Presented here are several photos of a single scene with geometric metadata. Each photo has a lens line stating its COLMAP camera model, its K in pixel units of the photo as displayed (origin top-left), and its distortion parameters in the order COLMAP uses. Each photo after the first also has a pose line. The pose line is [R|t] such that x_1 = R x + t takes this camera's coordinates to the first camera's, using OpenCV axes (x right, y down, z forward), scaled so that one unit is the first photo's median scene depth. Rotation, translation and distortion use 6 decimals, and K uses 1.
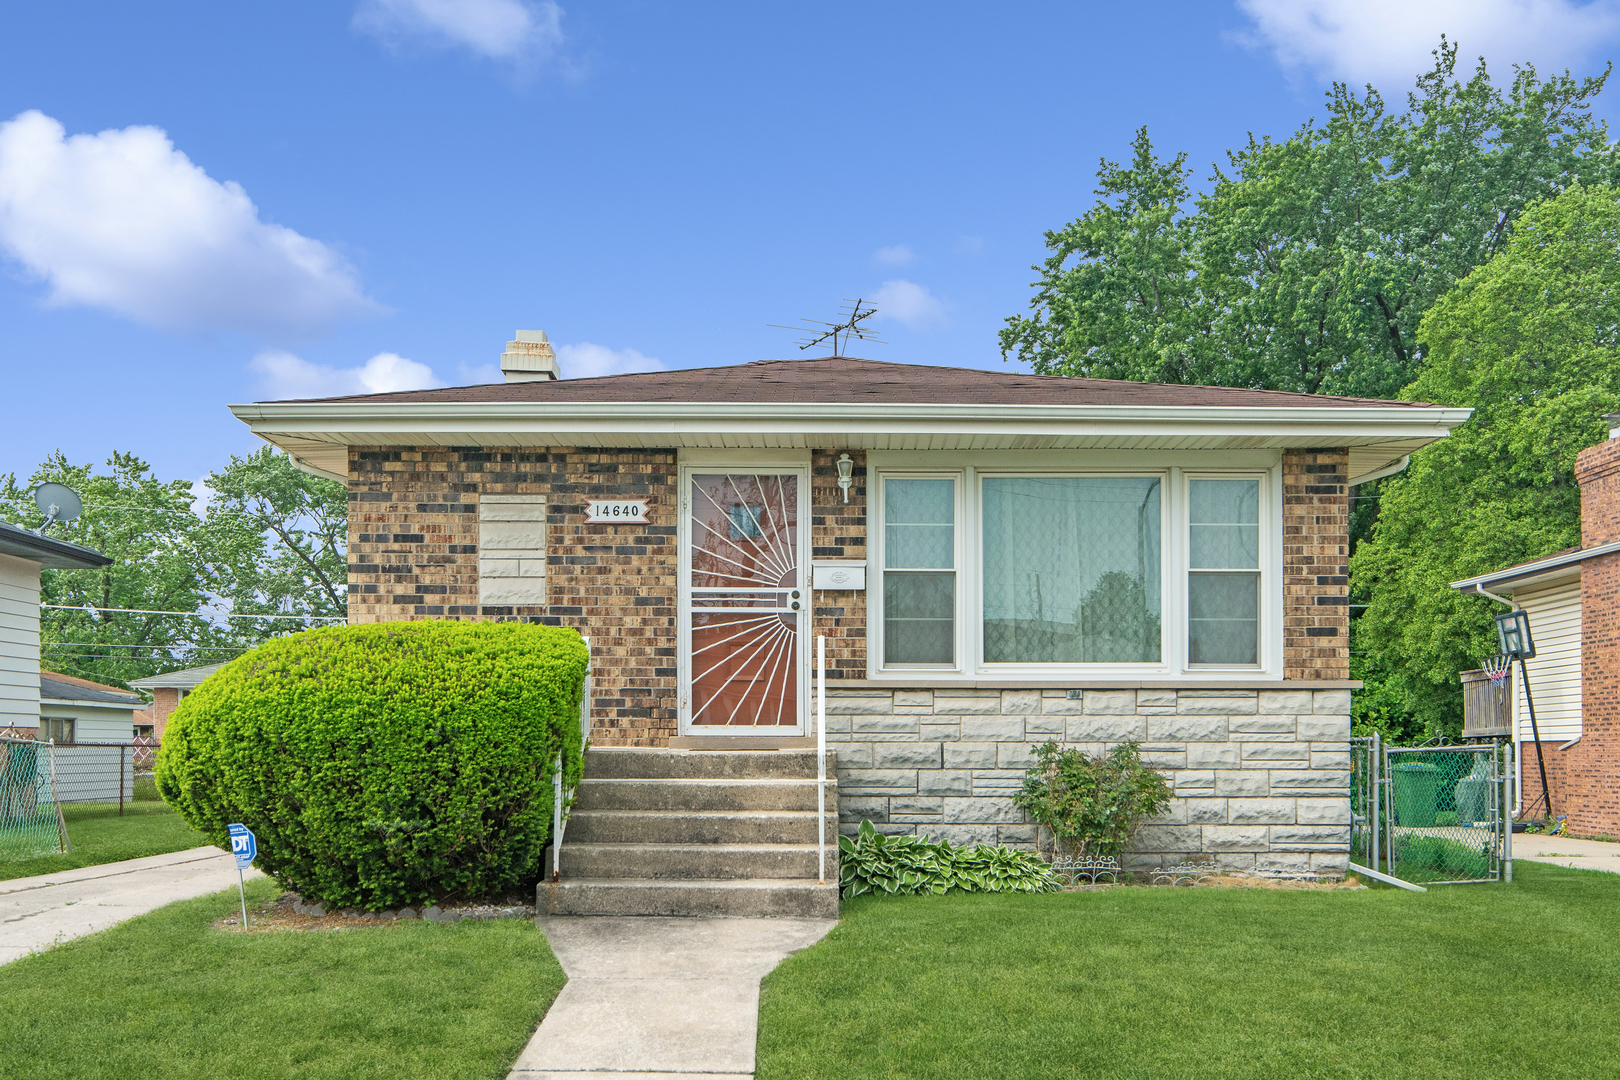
lens RADIAL K [[1569.9, 0, 812.0], [0, 1569.9, 572.5], [0, 0, 1]] dist [0.002132, -0.001562]
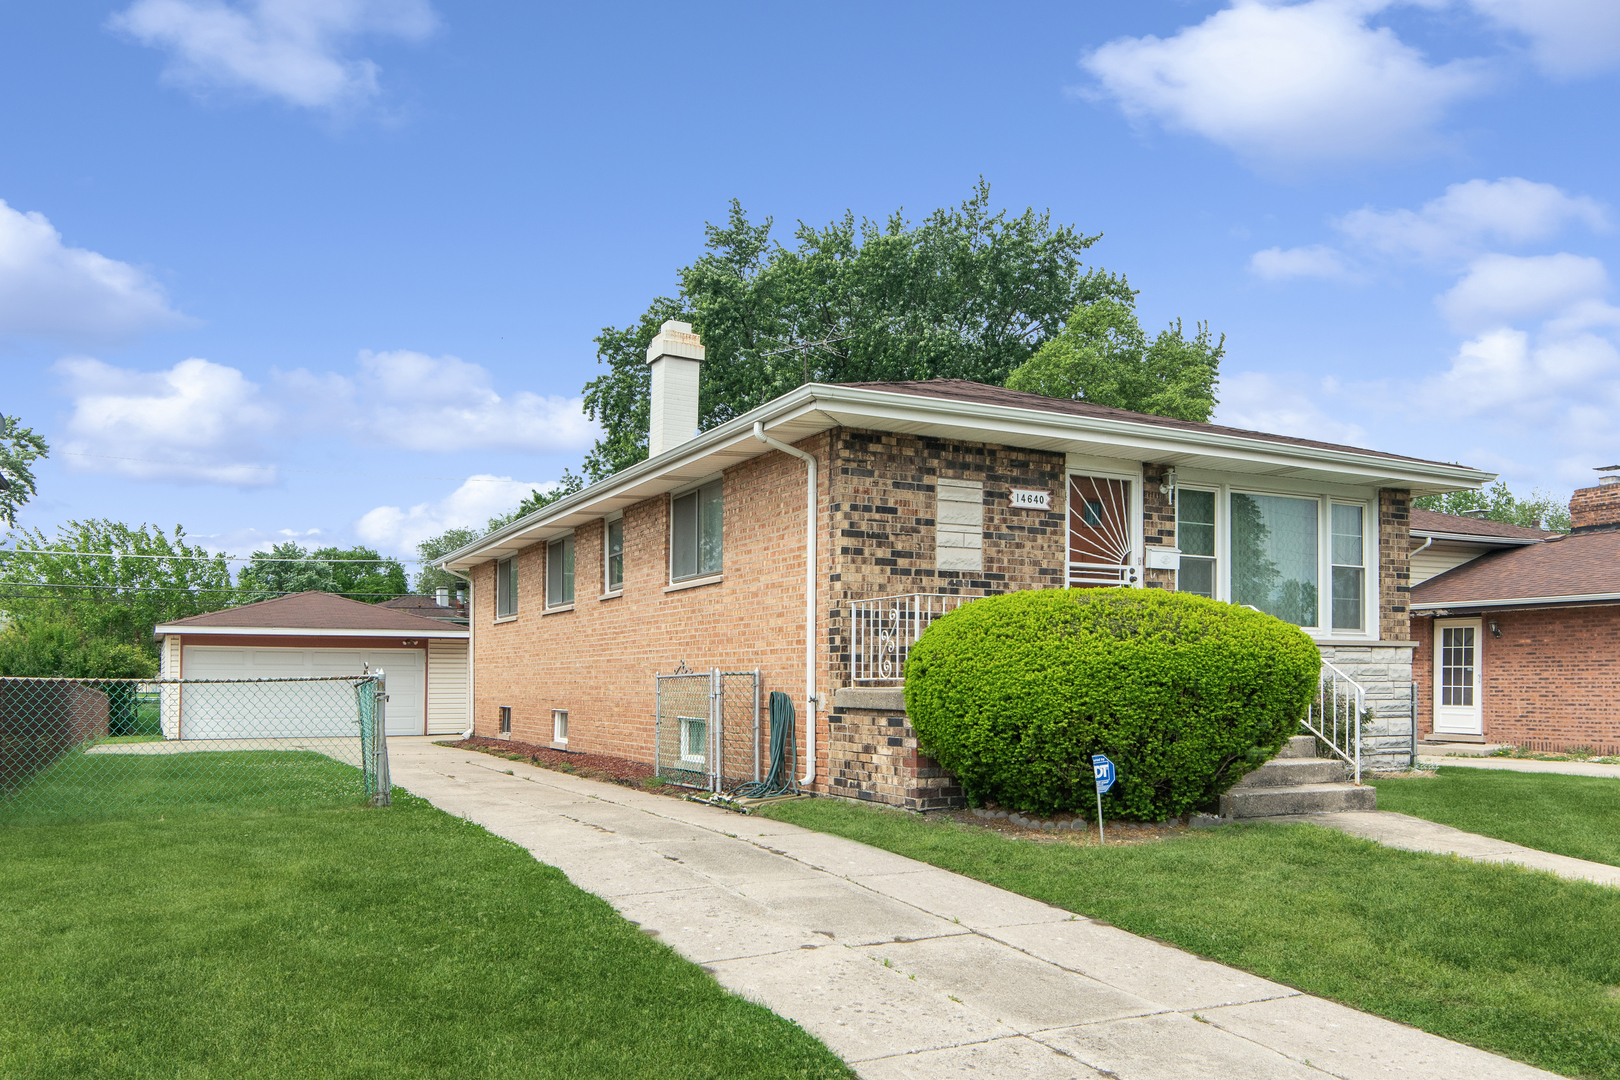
lens RADIAL K [[1261.0, 0, 810.0], [0, 1261.0, 540.0], [0, 0, 1]] dist [-0.001387, 0.001490]
pose [[0.875706, 0.051702, 0.480069, -0.761510], [-0.053228, 0.998528, -0.010444, 0.013596], [-0.479902, -0.016407, 0.877169, 0.197440]]
